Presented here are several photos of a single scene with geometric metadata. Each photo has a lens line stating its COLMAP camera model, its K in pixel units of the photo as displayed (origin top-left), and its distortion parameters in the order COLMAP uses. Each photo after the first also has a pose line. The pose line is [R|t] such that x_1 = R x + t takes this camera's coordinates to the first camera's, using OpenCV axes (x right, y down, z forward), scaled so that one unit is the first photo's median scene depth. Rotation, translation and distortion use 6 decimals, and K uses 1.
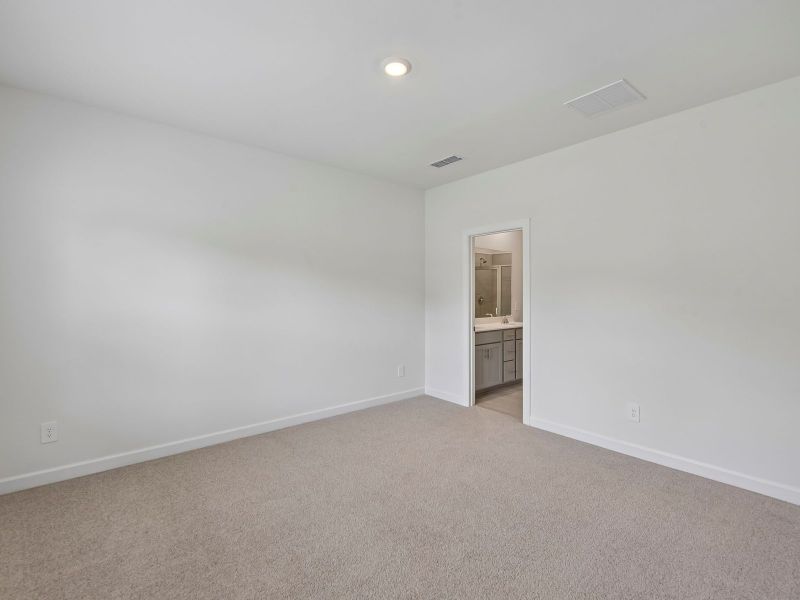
lens RADIAL K [[368.3, 0, 399.0], [0, 368.3, 298.5], [0, 0, 1]] dist [-0.001791, -0.000416]
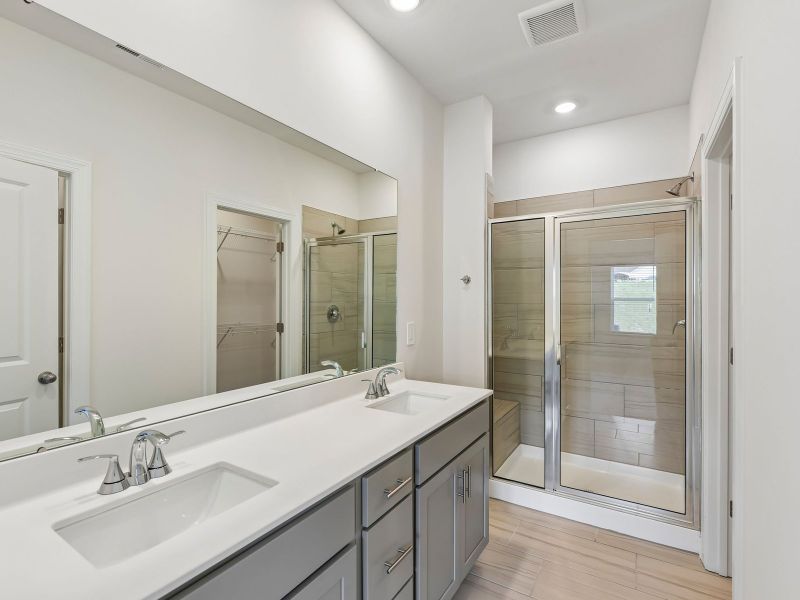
lens RADIAL K [[388.4, 0, 400.0], [0, 388.4, 299.8], [0, 0, 1]] dist [0.000052, 0.000004]
pose [[0.952243, 0.000071, 0.305341, 0.157805], [0.002733, 0.999958, -0.008756, -0.008543], [-0.305329, 0.009173, 0.952203, 0.523849]]
